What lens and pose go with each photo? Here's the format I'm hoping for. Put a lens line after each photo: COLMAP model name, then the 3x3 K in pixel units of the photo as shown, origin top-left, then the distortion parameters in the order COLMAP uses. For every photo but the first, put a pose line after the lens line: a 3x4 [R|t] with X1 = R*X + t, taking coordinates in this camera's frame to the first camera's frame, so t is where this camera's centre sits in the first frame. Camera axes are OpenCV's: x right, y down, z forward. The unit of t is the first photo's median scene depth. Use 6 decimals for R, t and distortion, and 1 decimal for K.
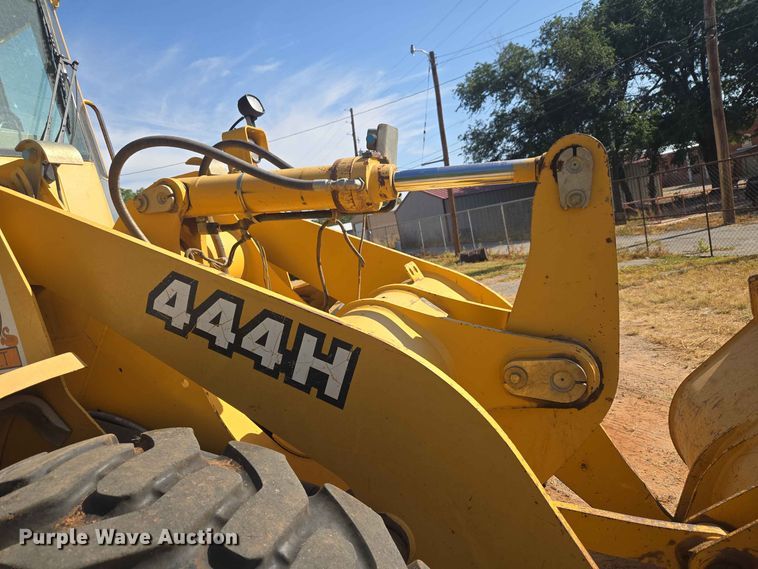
lens RADIAL K [[507.0, 0, 374.8], [0, 507.0, 288.8], [0, 0, 1]] dist [0.066710, -0.066497]
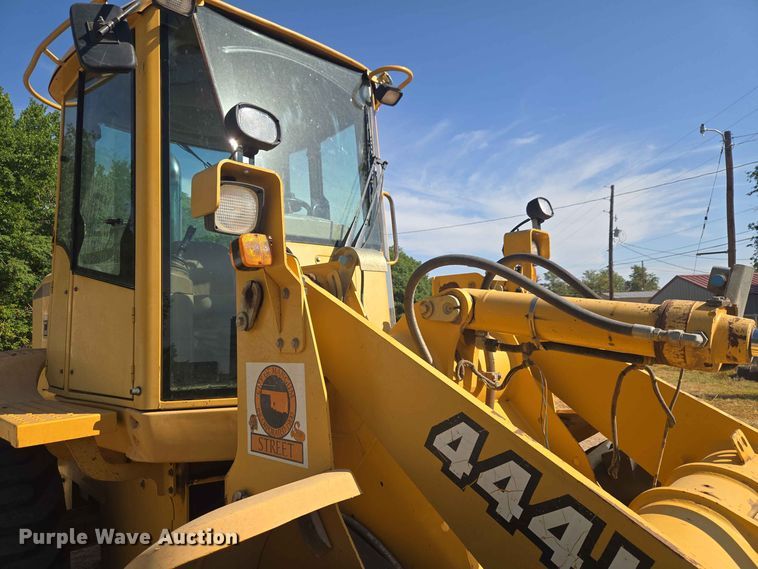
lens RADIAL K [[507.0, 0, 374.8], [0, 507.0, 288.8], [0, 0, 1]] dist [0.066710, -0.066497]
pose [[0.892625, 0.136965, -0.429489, -0.123483], [-0.190681, 0.978016, -0.084408, -0.101367], [0.408486, 0.157240, 0.899119, 0.060941]]
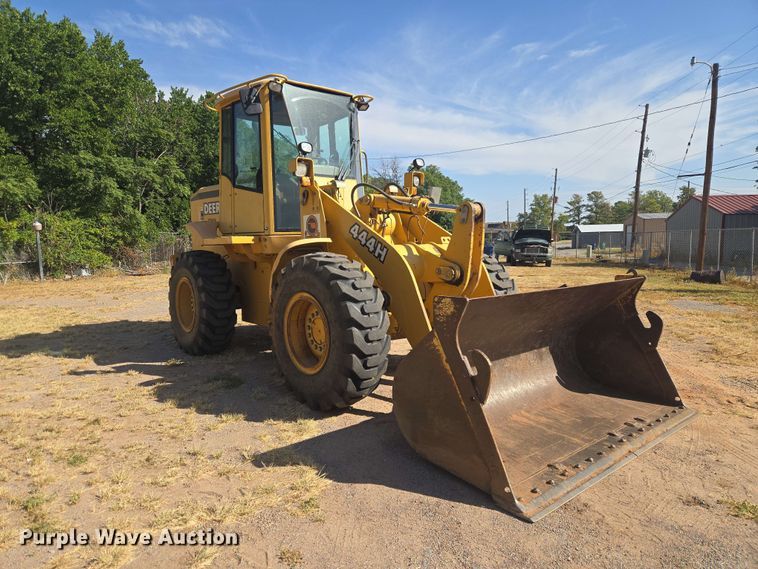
lens RADIAL K [[497.5, 0, 369.3], [0, 497.5, 284.5], [0, 0, 1]] dist [0.150537, -0.147013]
pose [[0.848984, 0.220796, -0.480079, 1.108897], [-0.209562, 0.974704, 0.077689, 0.075770], [0.485088, 0.034649, 0.873779, -1.535258]]
